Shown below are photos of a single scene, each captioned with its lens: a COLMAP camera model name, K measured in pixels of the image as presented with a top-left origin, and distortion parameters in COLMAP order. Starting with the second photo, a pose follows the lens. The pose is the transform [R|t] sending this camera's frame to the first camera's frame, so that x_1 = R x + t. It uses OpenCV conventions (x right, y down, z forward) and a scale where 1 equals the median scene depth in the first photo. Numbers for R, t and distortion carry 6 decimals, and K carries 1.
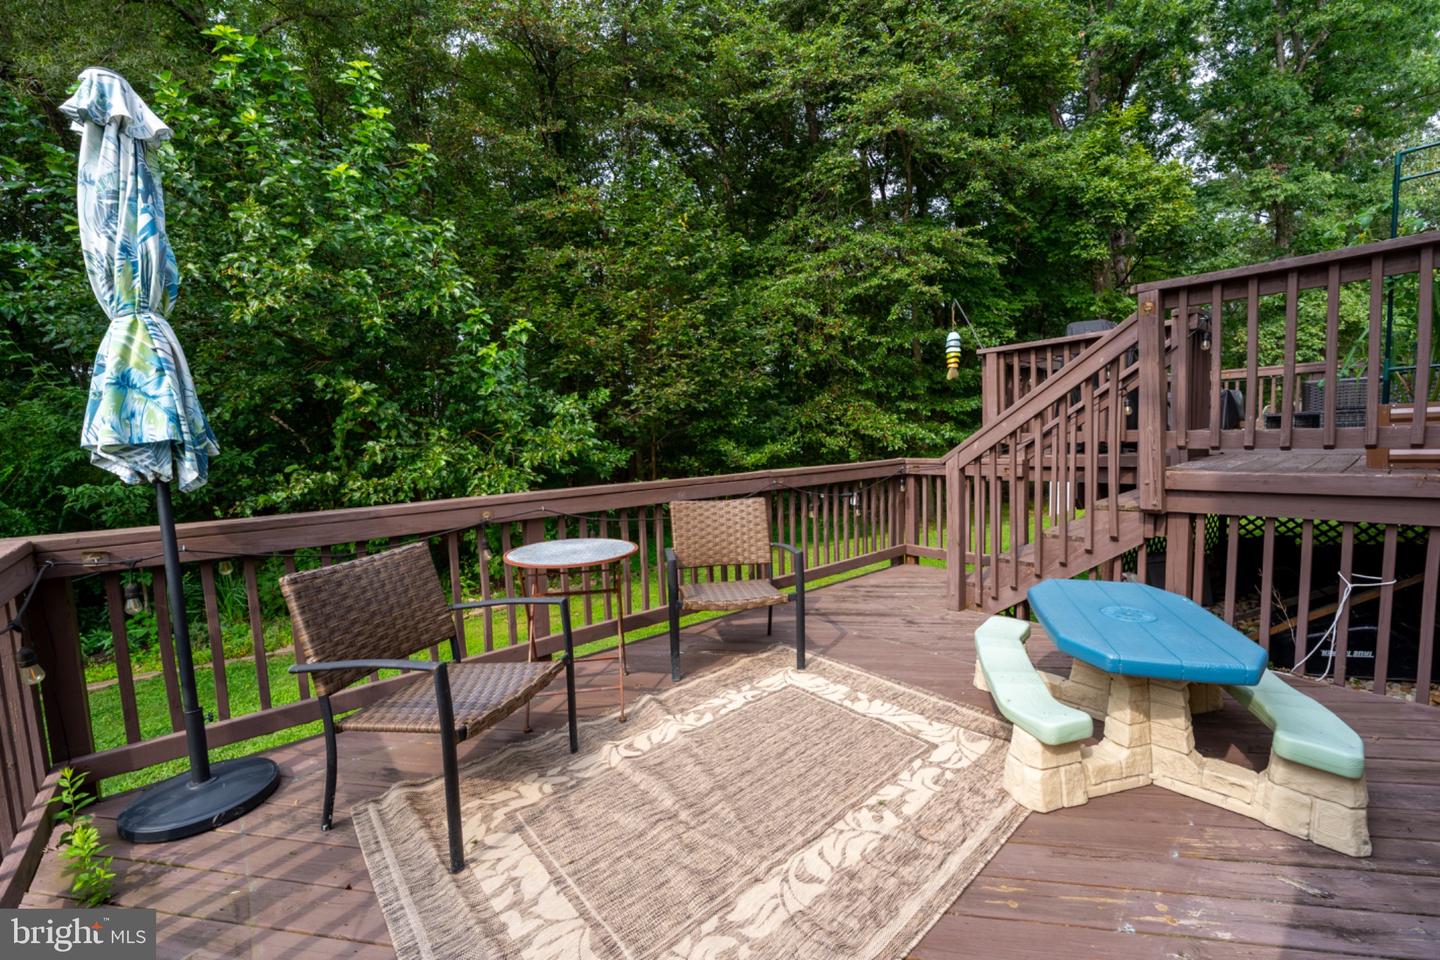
lens RADIAL K [[576.7, 0, 722.4], [0, 576.7, 481.7], [0, 0, 1]] dist [-0.002339, 0.000062]
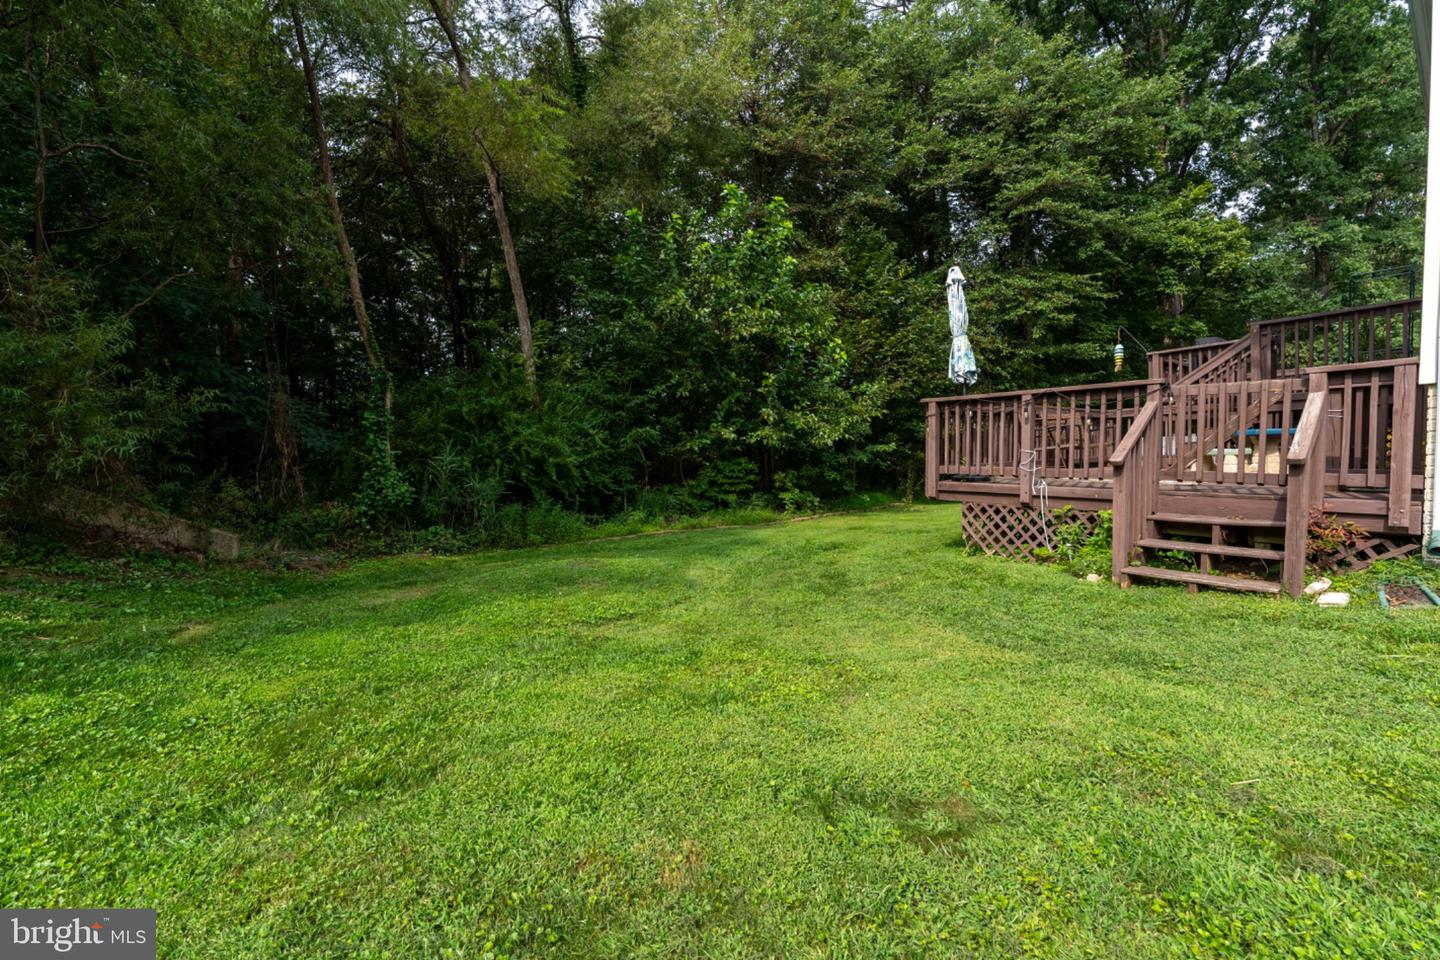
lens RADIAL K [[585.5, 0, 720.9], [0, 585.5, 484.7], [0, 0, 1]] dist [-0.001301, 0.000057]
pose [[0.999283, 0.009834, -0.036572, -0.384305], [-0.010950, 0.999477, -0.030434, 0.121315], [0.036254, 0.030813, 0.998867, -0.417866]]
